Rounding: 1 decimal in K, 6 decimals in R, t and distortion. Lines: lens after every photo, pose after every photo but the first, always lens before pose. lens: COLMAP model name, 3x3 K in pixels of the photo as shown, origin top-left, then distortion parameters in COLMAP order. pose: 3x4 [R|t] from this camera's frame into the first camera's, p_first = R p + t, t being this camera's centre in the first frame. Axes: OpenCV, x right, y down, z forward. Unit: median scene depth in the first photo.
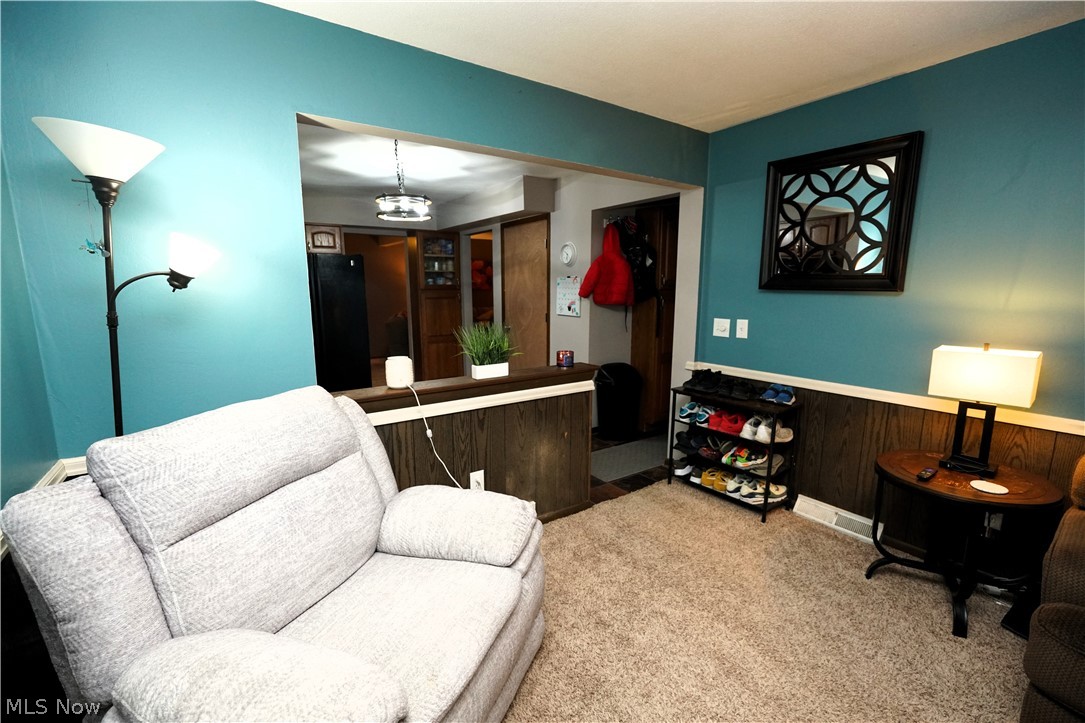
lens RADIAL K [[470.0, 0, 541.5], [0, 470.0, 368.0], [0, 0, 1]] dist [-0.039463, 0.013833]
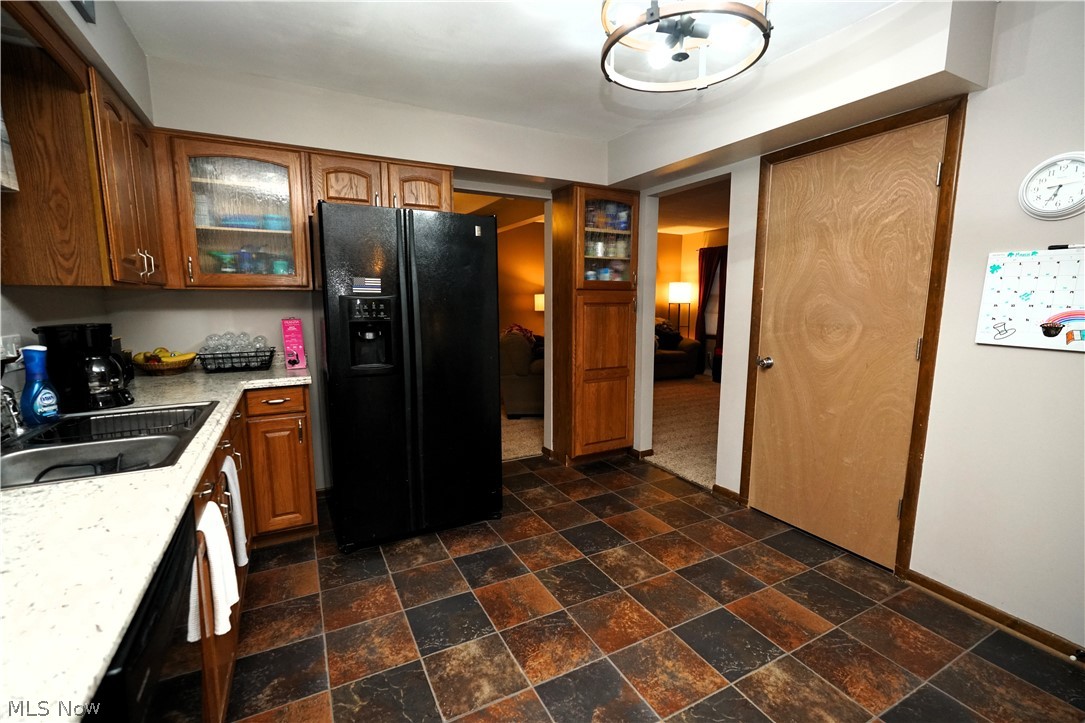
lens RADIAL K [[480.0, 0, 542.5], [0, 480.0, 361.5], [0, 0, 1]] dist [-0.000232, 0.000042]
pose [[0.992119, 0.021837, -0.123378, -0.221702], [-0.026541, 0.998977, -0.036614, -0.055238], [0.122453, 0.039600, 0.991684, 0.410784]]
